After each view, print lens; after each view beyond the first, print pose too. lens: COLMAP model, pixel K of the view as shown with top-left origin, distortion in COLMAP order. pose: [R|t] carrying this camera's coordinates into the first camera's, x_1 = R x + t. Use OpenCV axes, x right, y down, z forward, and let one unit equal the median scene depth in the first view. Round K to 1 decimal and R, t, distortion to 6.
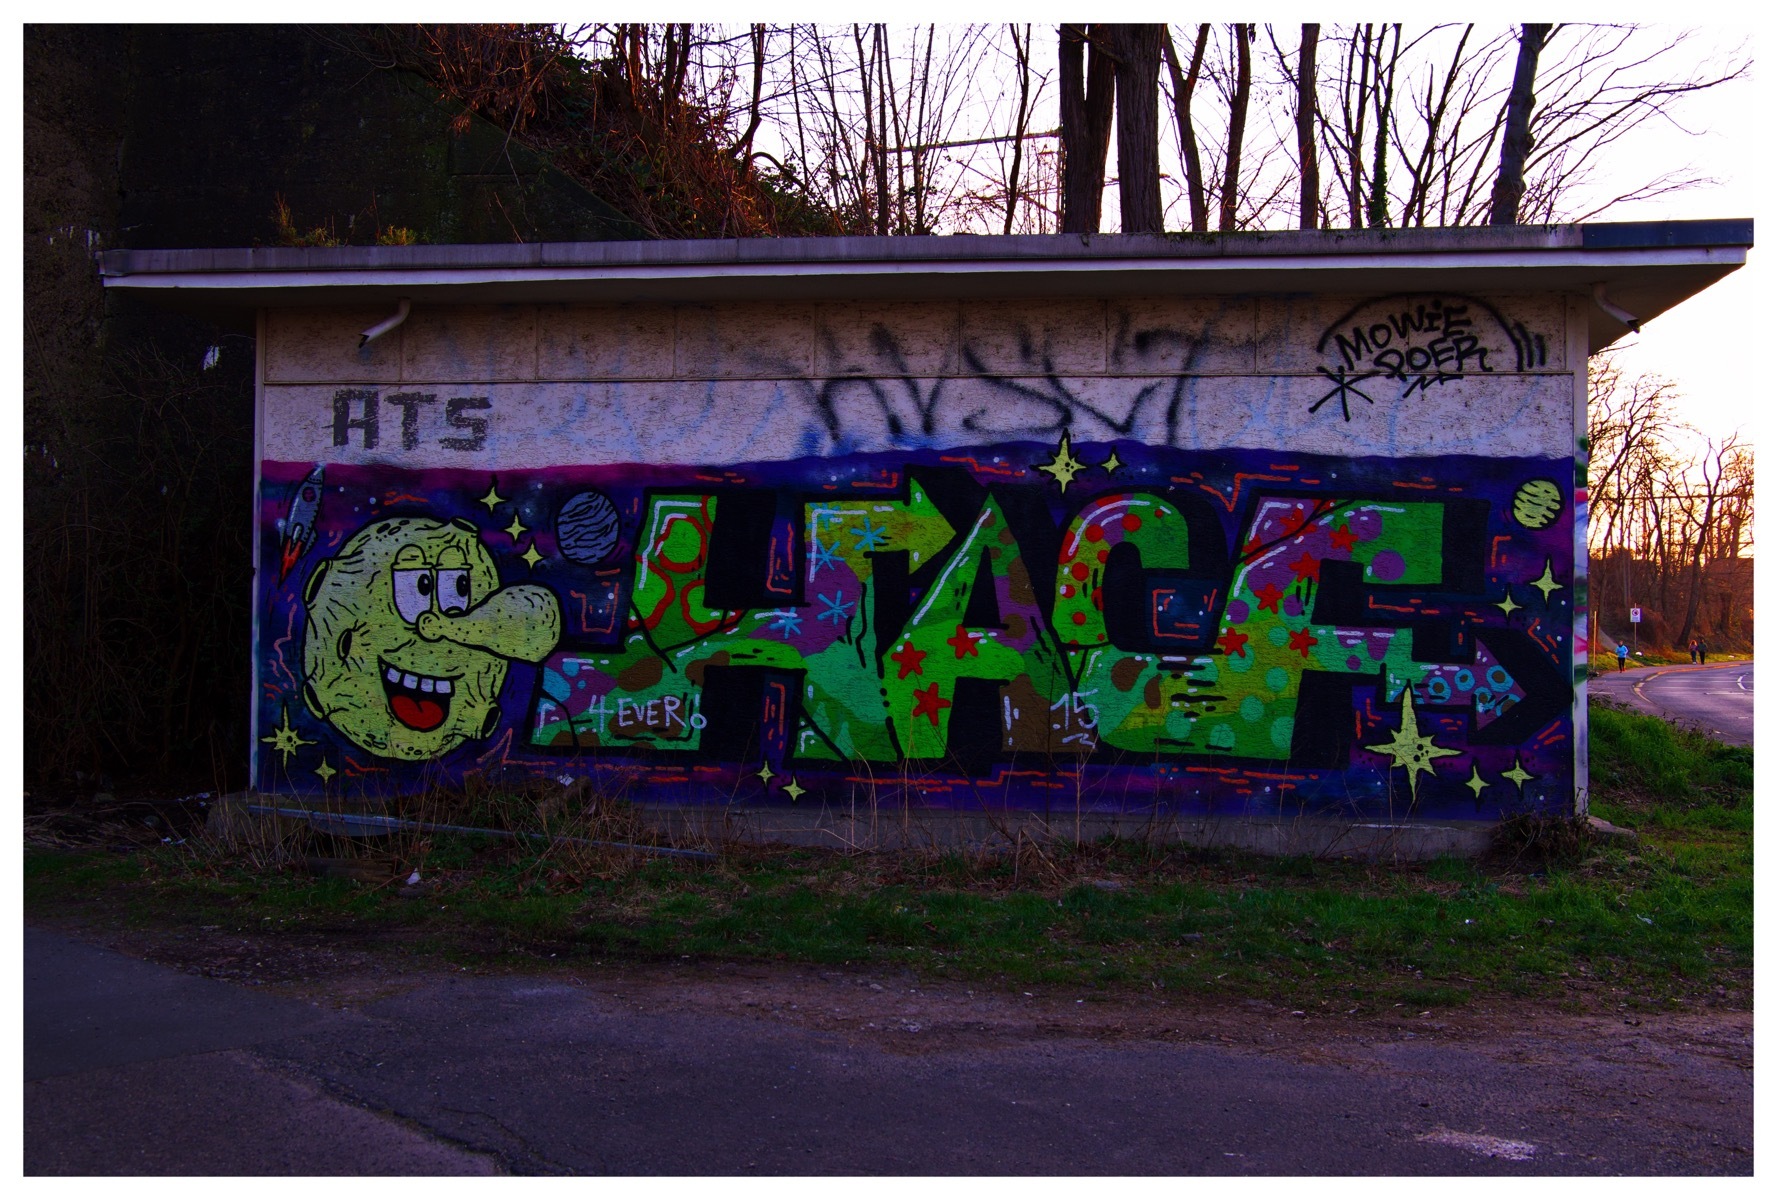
lens RADIAL K [[2054.0, 0, 888.5], [0, 2054.0, 600.7], [0, 0, 1]] dist [0.018035, 0.000000]
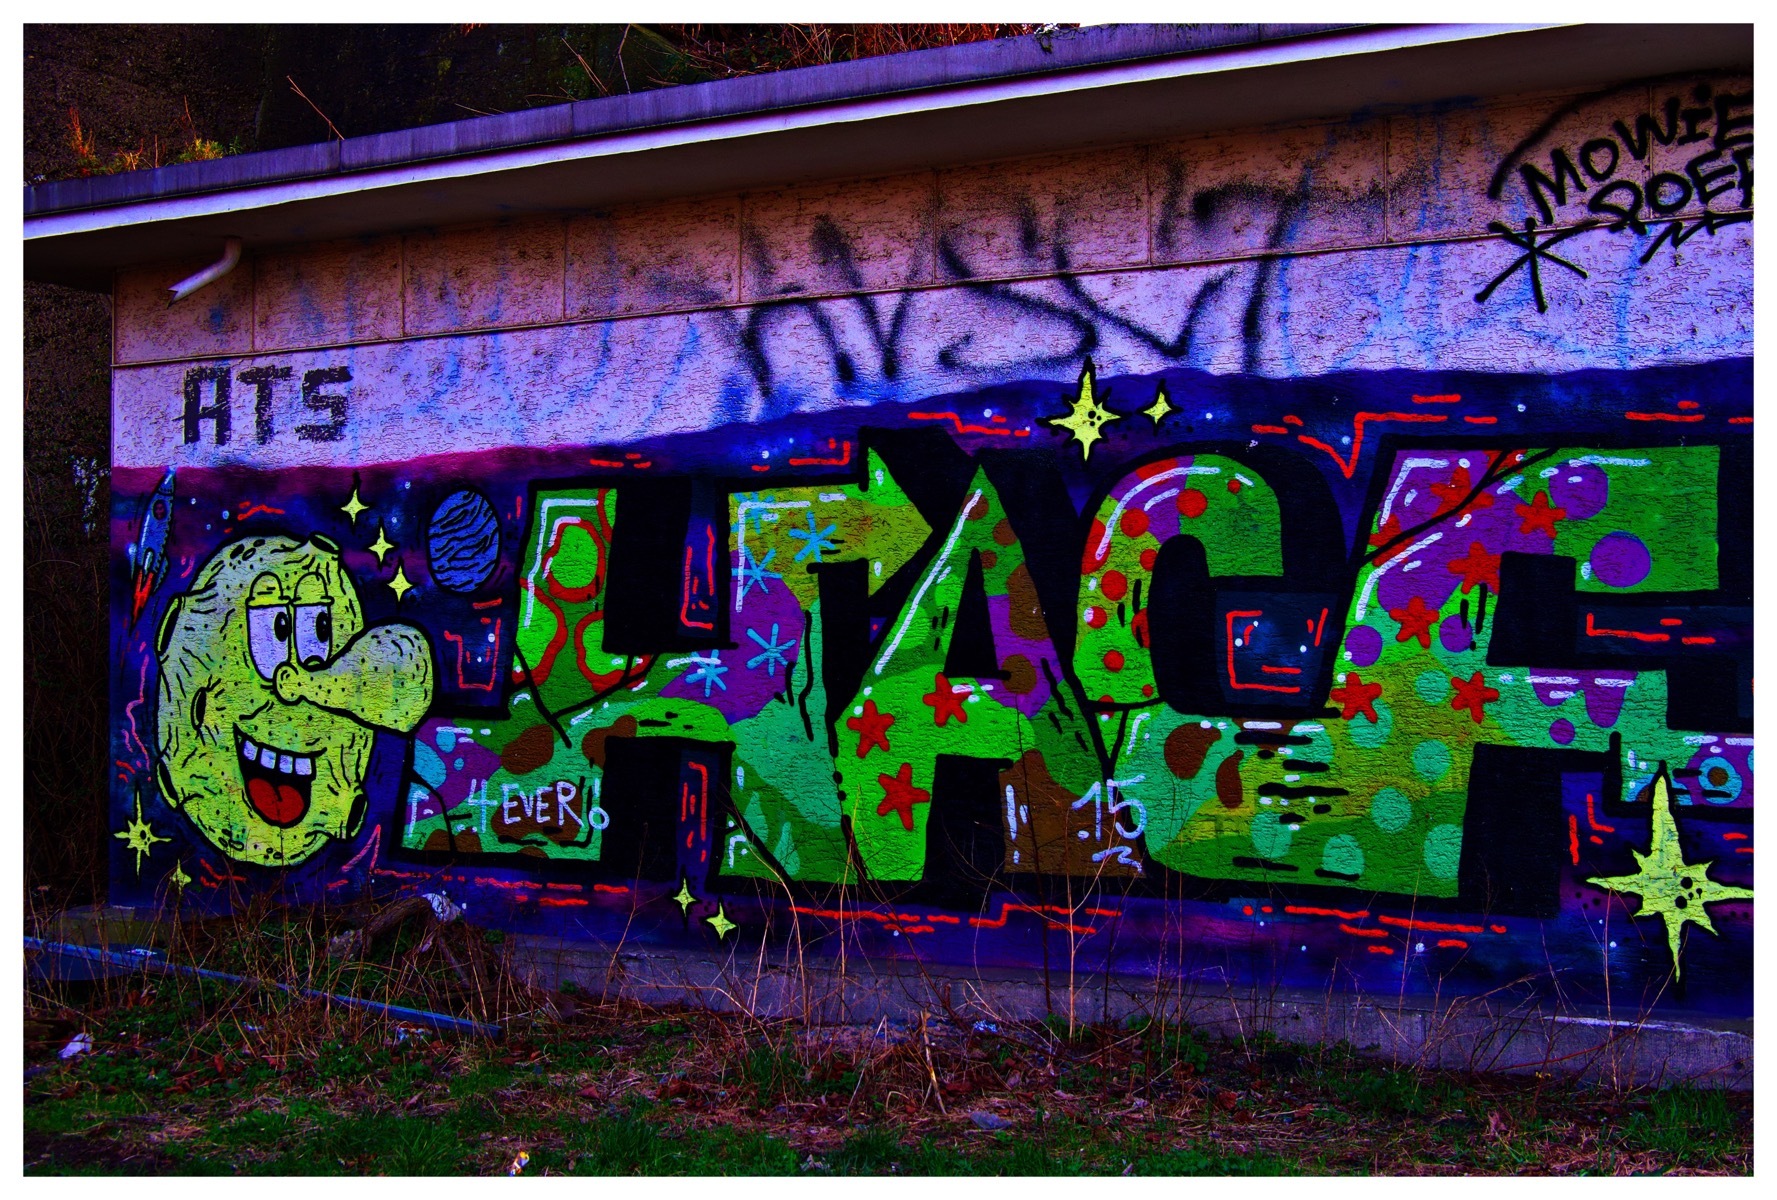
lens RADIAL K [[2250.4, 0, 888.4], [0, 2250.4, 597.0], [0, 0, 1]] dist [0.017163, 0.000000]
pose [[0.931155, -0.024283, -0.363815, 0.275409], [0.017857, 0.999620, -0.021017, 0.002486], [0.364187, 0.013074, 0.931234, 0.339739]]
